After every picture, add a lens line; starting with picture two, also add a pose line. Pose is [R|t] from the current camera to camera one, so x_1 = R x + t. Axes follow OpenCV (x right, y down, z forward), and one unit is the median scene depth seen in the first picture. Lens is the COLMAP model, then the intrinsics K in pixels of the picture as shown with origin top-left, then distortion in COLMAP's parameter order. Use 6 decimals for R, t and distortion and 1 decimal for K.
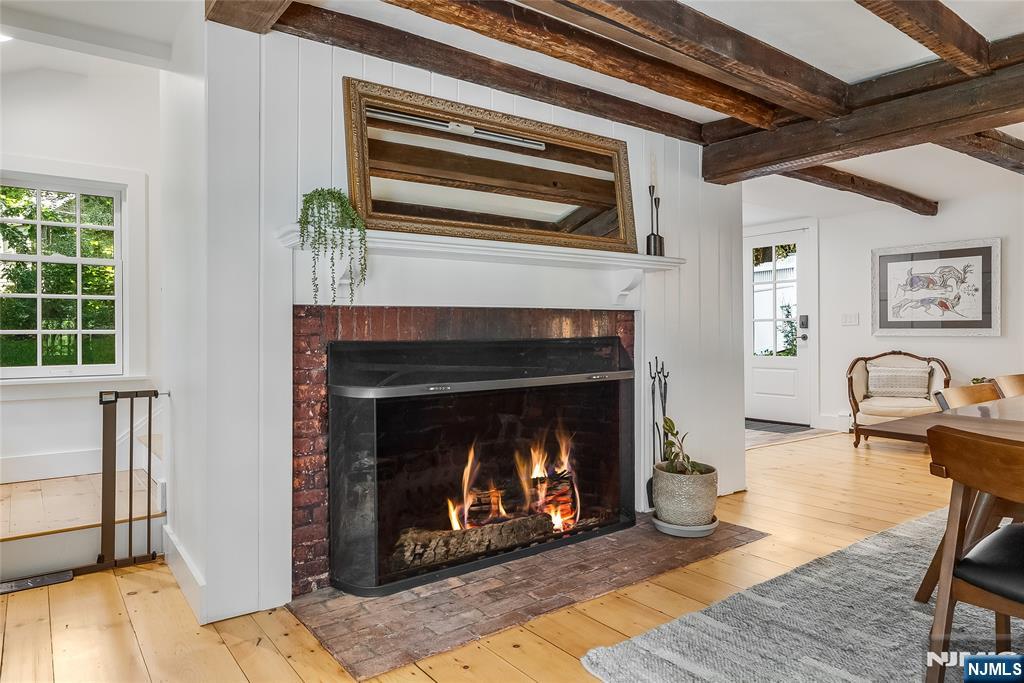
lens RADIAL K [[647.5, 0, 512.0], [0, 647.5, 341.5], [0, 0, 1]] dist [-0.004882, 0.002173]
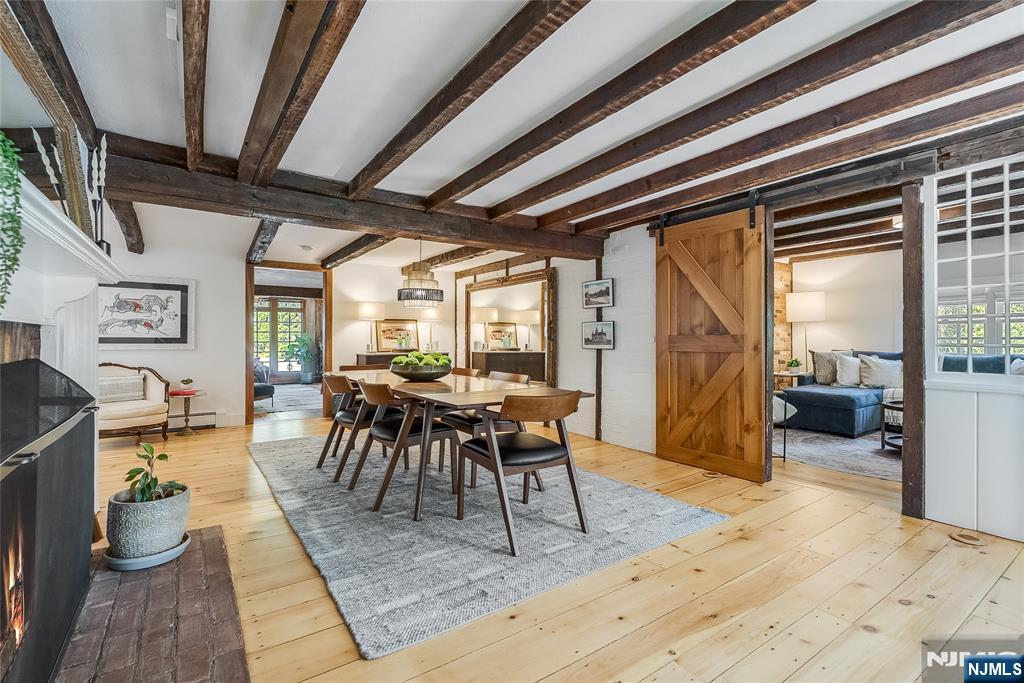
lens RADIAL K [[467.7, 0, 512.0], [0, 467.7, 341.5], [0, 0, 1]] dist [0.001956, 0.000349]
pose [[0.037795, 0.001699, 0.999284, -0.424902], [0.013927, 0.999901, -0.002227, -0.022272], [-0.999188, 0.014001, 0.037768, 0.446502]]
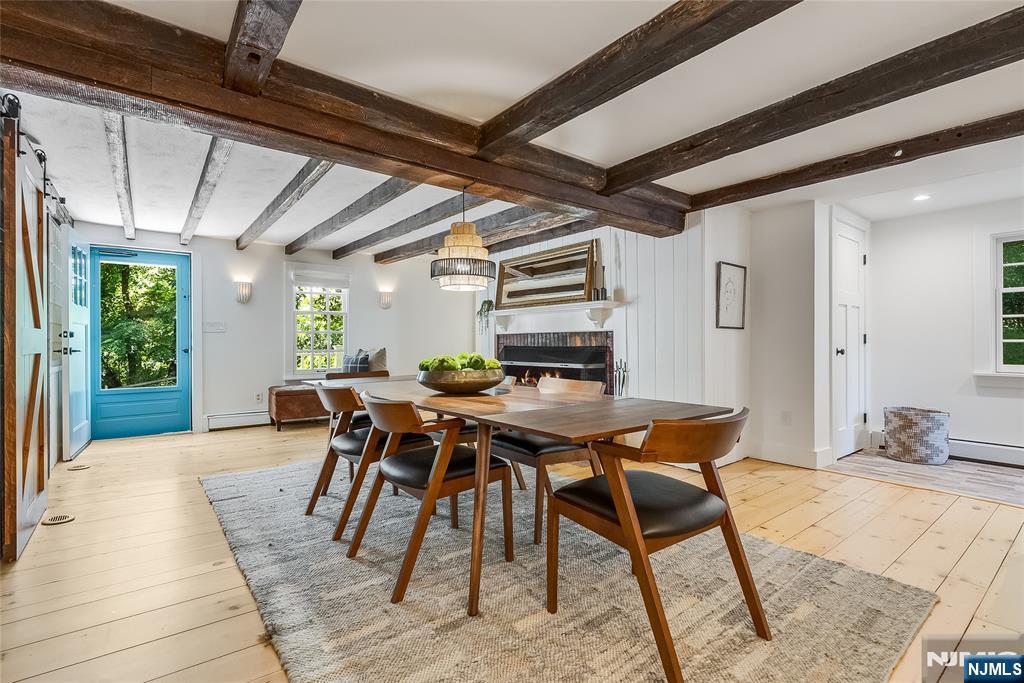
lens RADIAL K [[475.8, 0, 513.9], [0, 475.8, 338.8], [0, 0, 1]] dist [-0.001781, 0.000080]
pose [[0.025078, 0.001198, -0.999685, 1.633295], [-0.014475, 0.999895, 0.000835, -0.028683], [0.999581, 0.014450, 0.025092, 0.800178]]
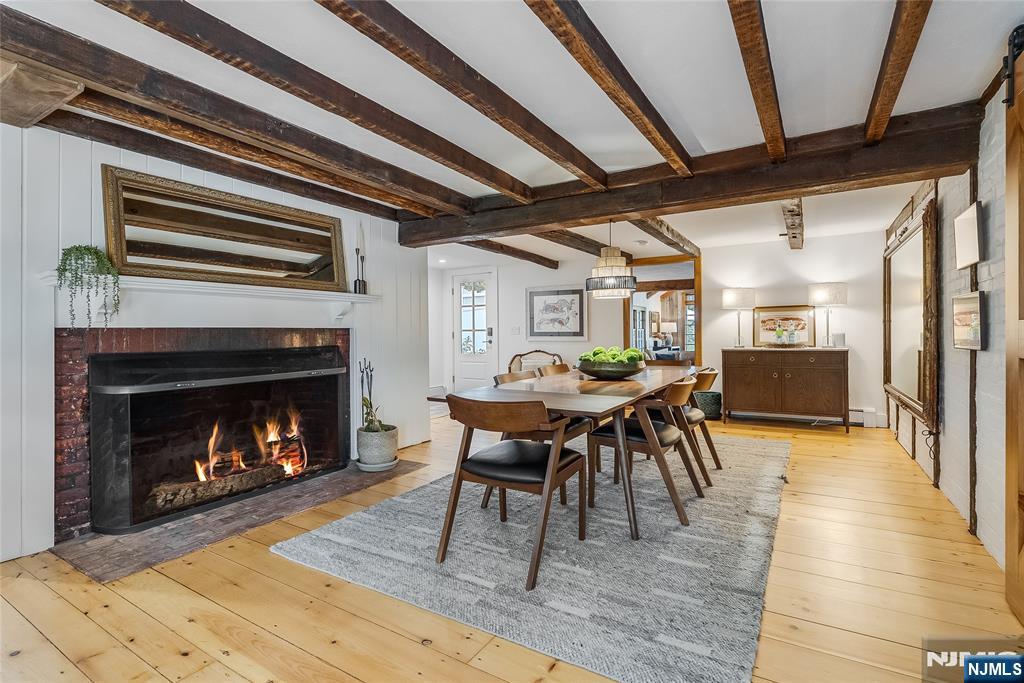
lens RADIAL K [[483.7, 0, 510.5], [0, 483.7, 338.5], [0, 0, 1]] dist [-0.000015, 0.000147]
pose [[0.929516, -0.005672, 0.368737, 0.138494], [0.008091, 0.999955, -0.005016, -0.016702], [-0.368692, 0.007646, 0.929520, -0.233874]]
